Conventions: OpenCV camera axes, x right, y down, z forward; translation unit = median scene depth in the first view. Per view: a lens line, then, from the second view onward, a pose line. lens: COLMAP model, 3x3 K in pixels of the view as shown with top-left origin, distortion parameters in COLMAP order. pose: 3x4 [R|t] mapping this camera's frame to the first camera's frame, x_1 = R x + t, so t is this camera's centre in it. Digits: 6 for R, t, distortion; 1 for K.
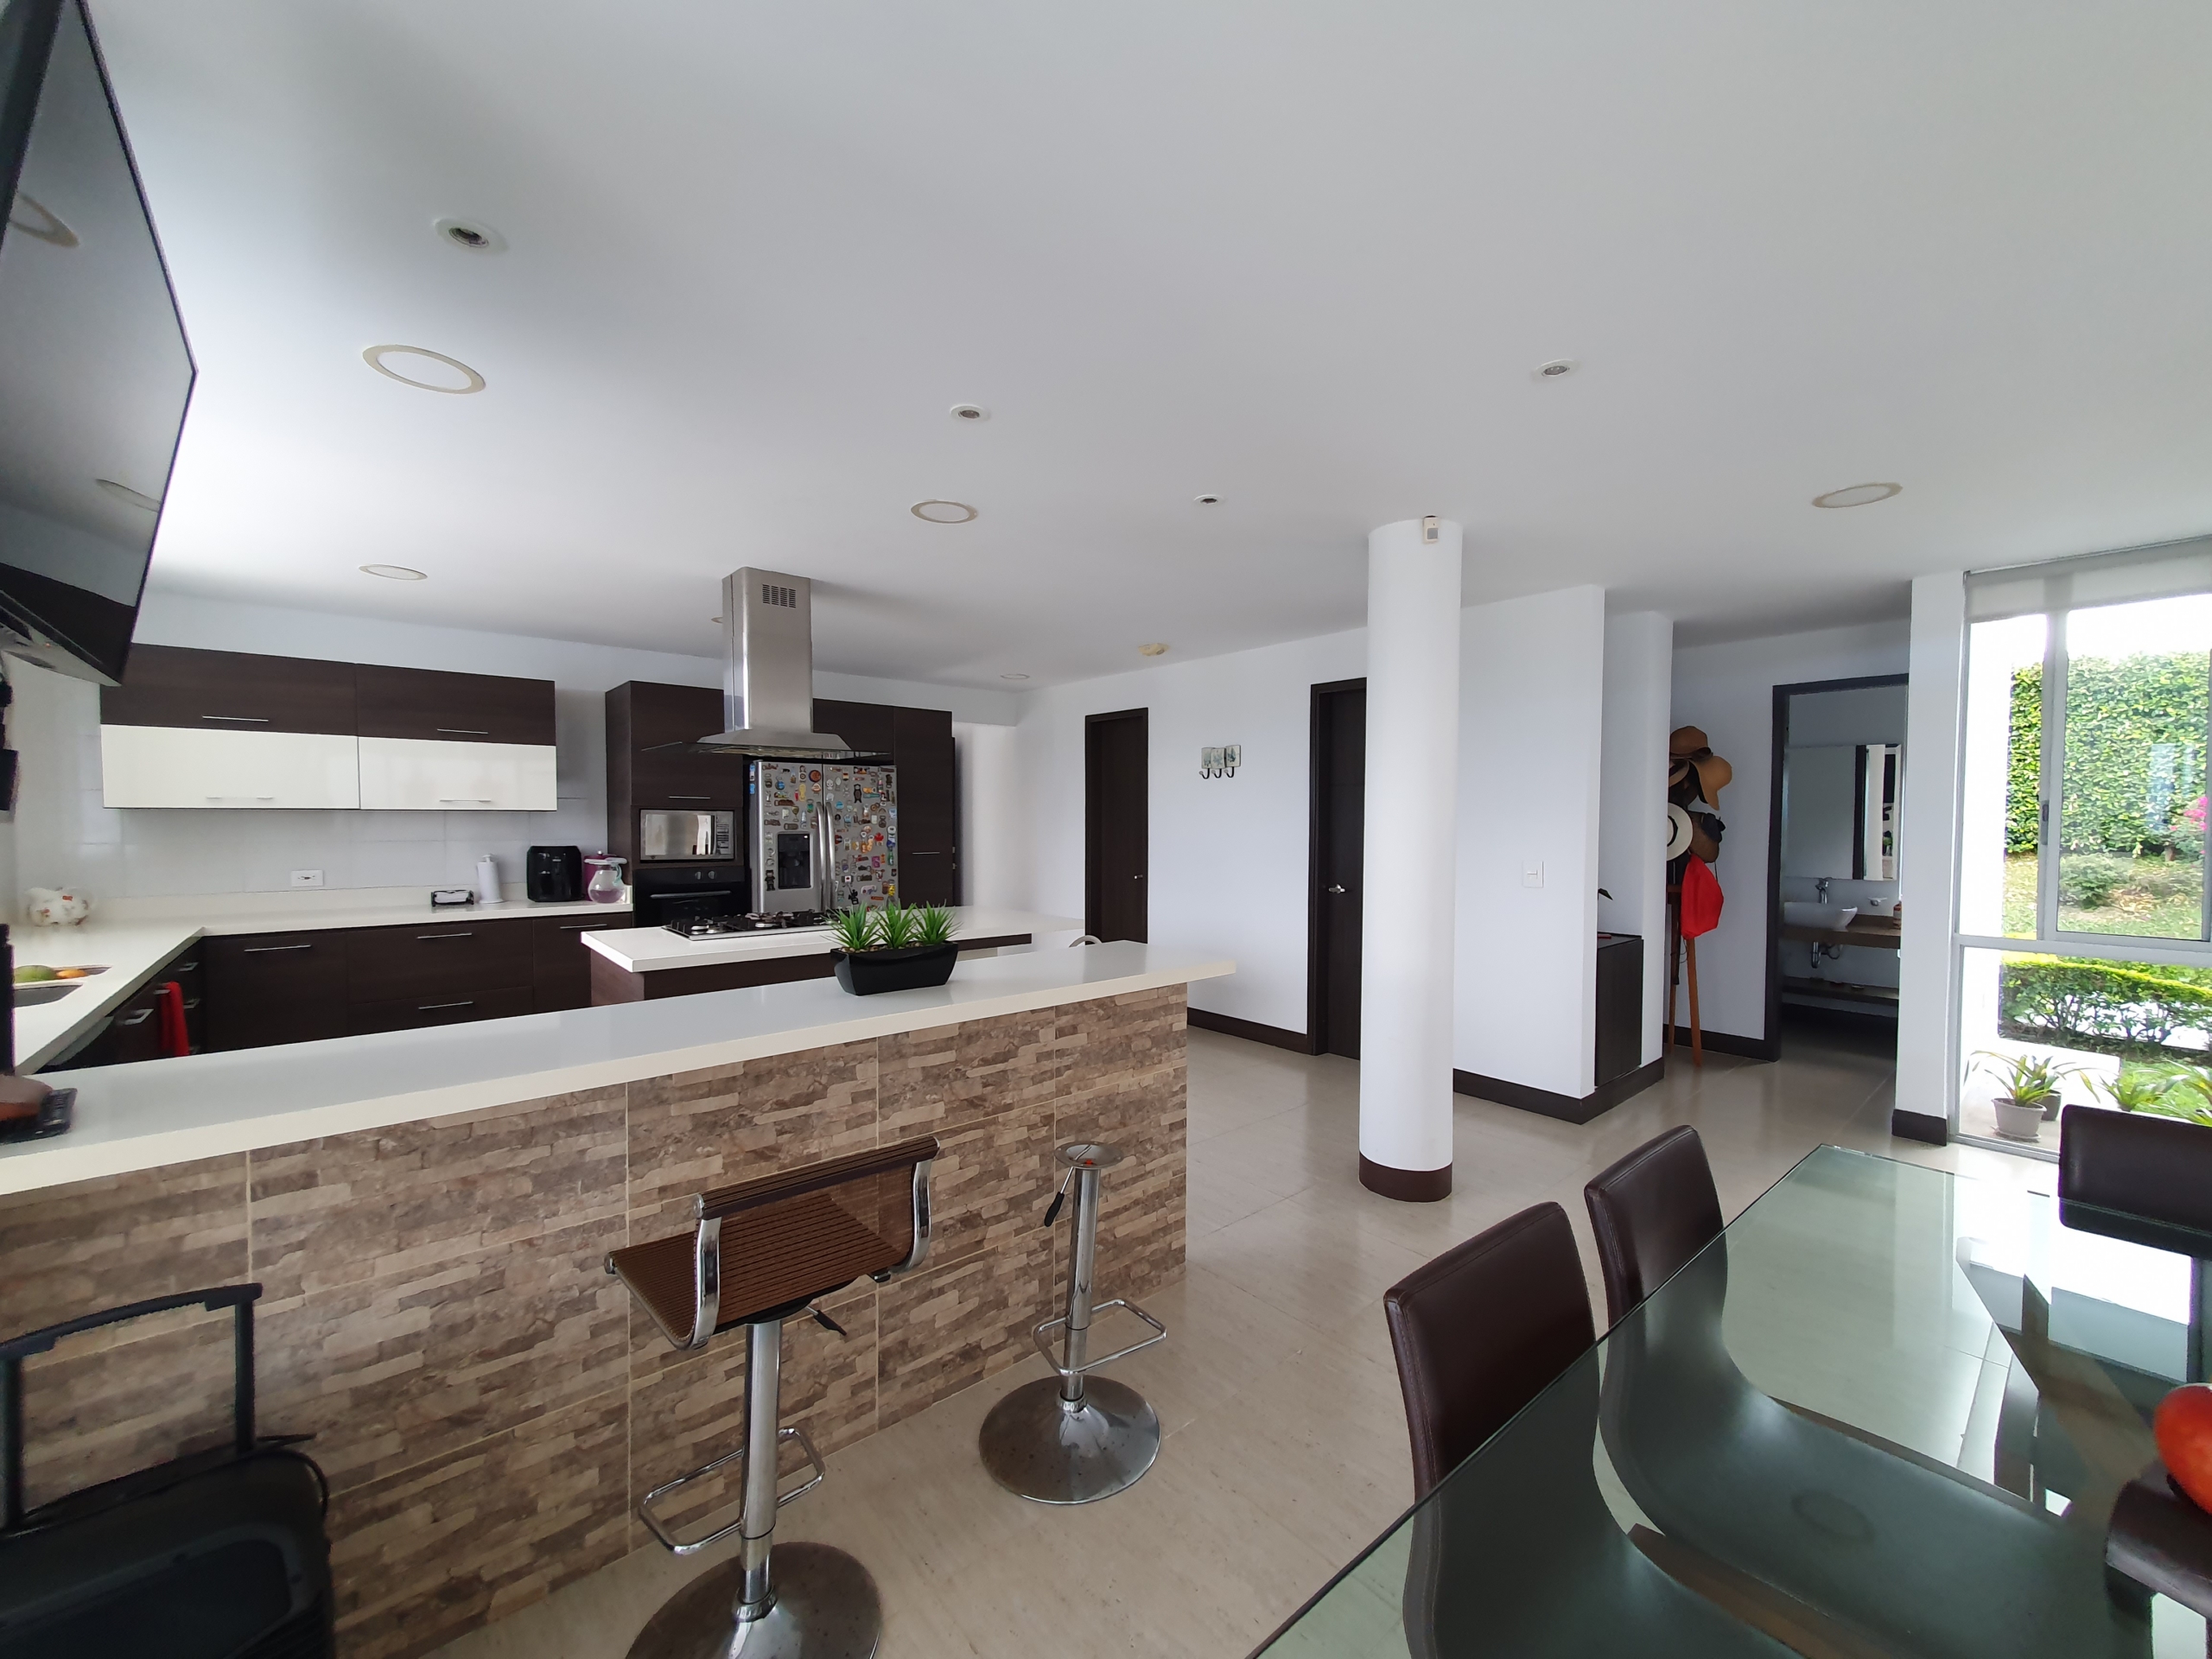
lens RADIAL K [[869.1, 0, 1122.5], [0, 869.1, 840.9], [0, 0, 1]] dist [0.000584, -0.000162]
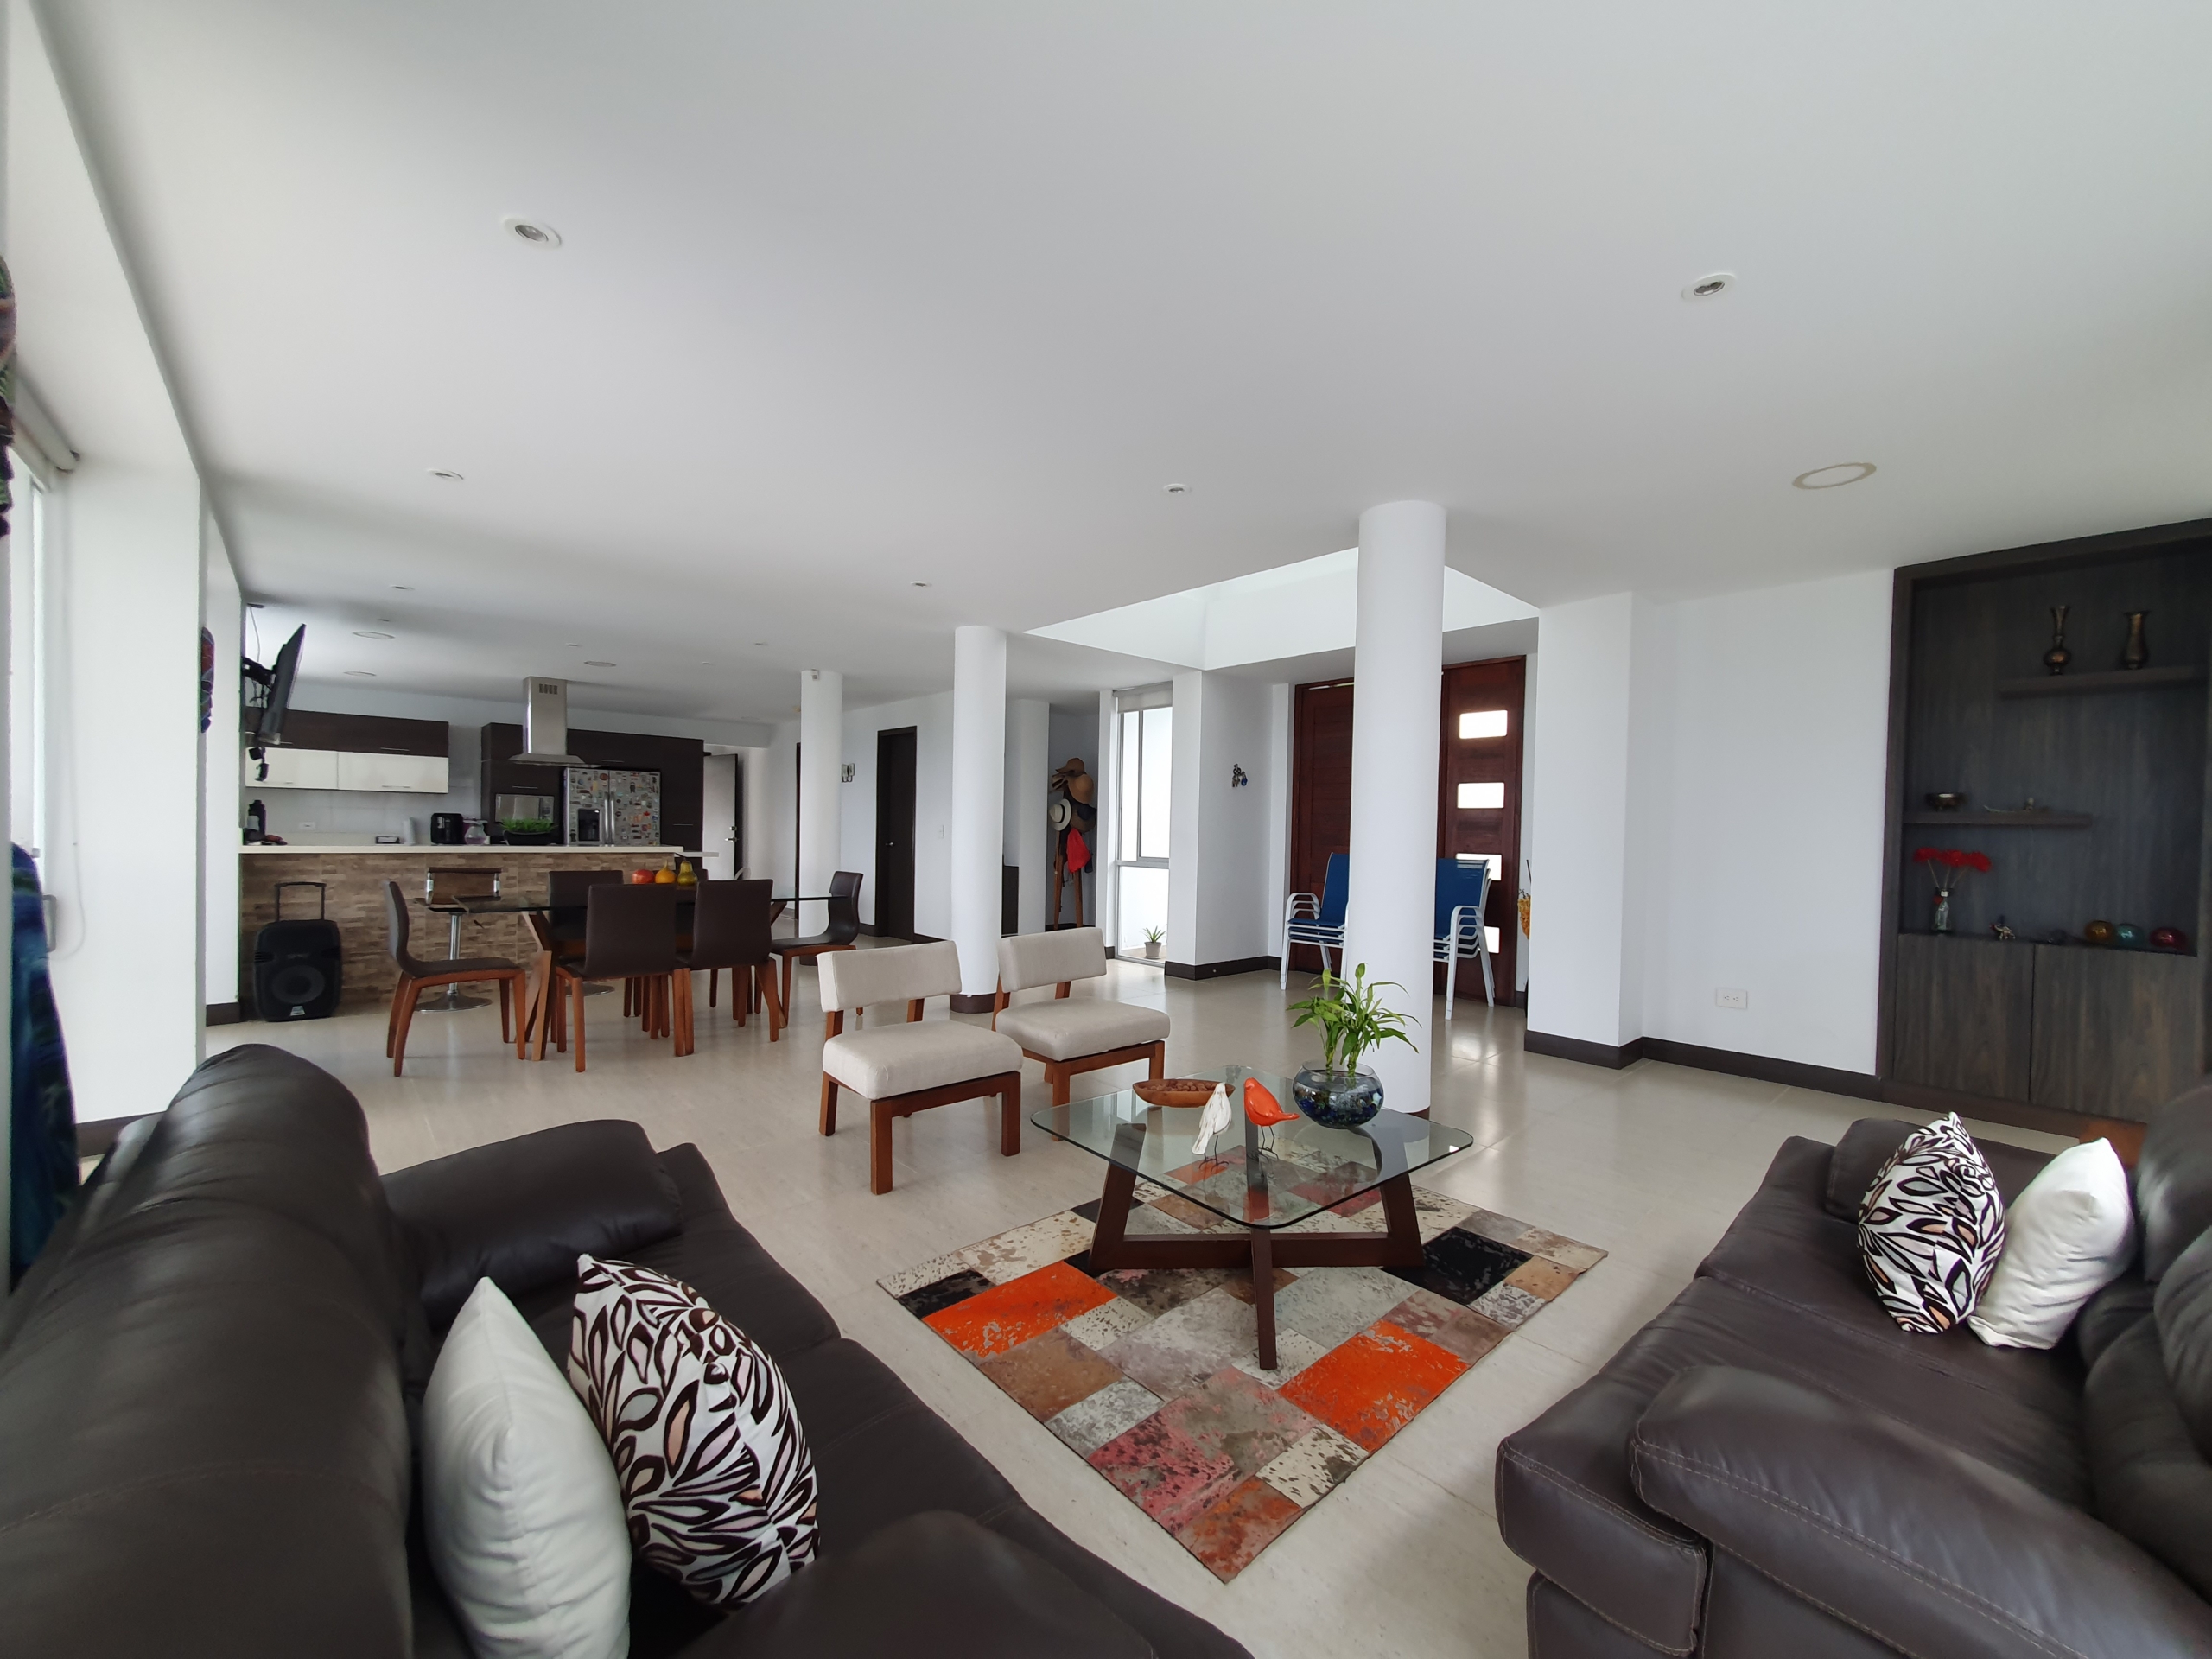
lens RADIAL K [[874.4, 0, 1118.6], [0, 874.4, 846.1], [0, 0, 1]] dist [0.000709, -0.000056]
pose [[0.999579, 0.016195, 0.024058, 0.908439], [-0.016015, 0.999842, -0.007652, 0.086690], [-0.024179, 0.007264, 0.999681, -1.100872]]
